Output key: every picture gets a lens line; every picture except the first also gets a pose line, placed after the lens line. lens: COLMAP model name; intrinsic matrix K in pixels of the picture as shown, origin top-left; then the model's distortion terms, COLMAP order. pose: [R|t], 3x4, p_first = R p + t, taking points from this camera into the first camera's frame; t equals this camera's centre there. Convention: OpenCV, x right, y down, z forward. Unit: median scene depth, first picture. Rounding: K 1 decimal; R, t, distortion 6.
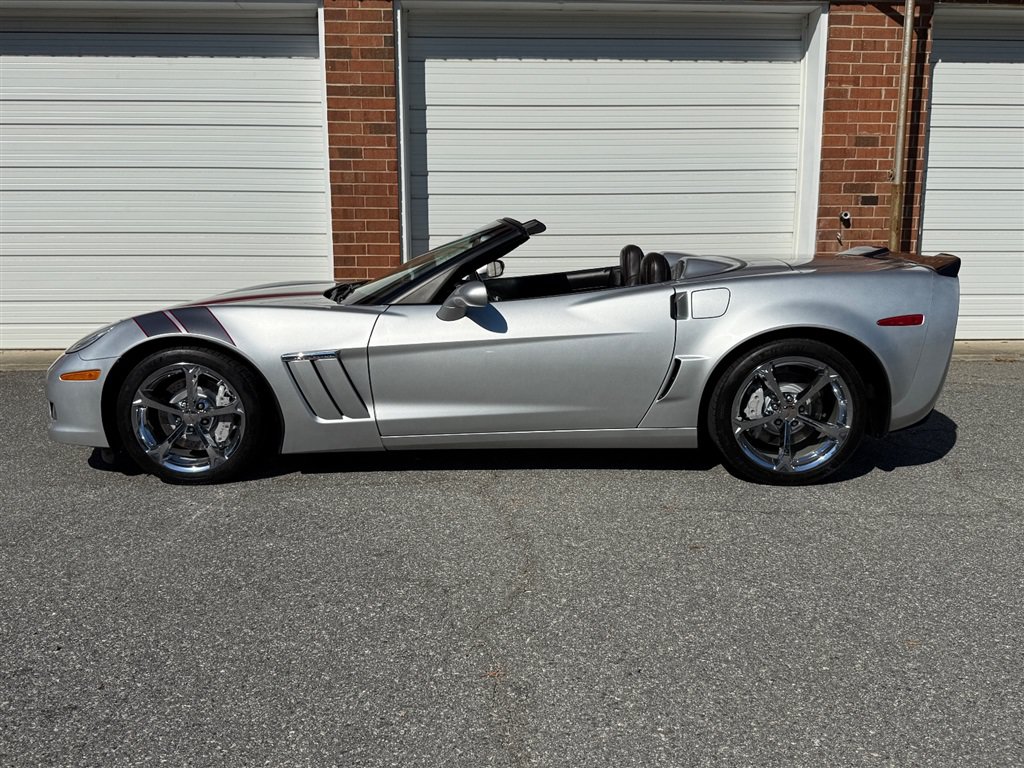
lens RADIAL K [[937.4, 0, 504.5], [0, 937.4, 378.7], [0, 0, 1]] dist [0.010953, 0.000000]
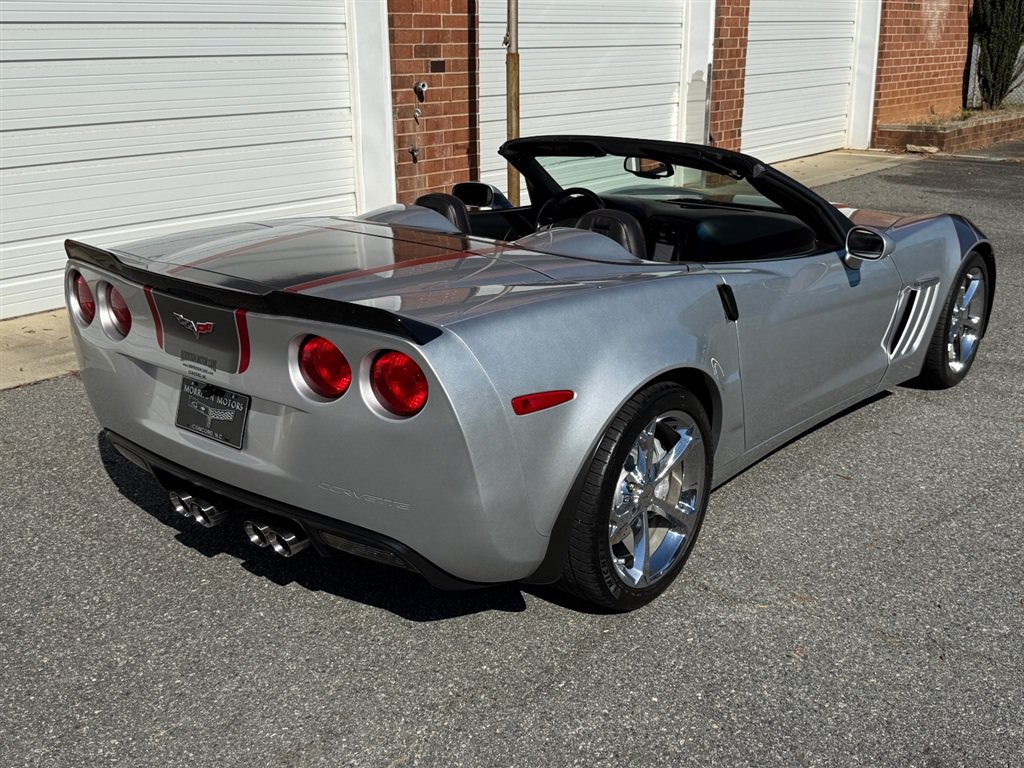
lens RADIAL K [[1111.4, 0, 516.1], [0, 1111.4, 384.2], [0, 0, 1]] dist [0.061930, 0.000000]
pose [[0.660190, -0.226533, 0.716123, -0.339865], [0.121102, 0.973063, 0.196168, -0.105333], [-0.741271, -0.042784, 0.669840, 0.288860]]
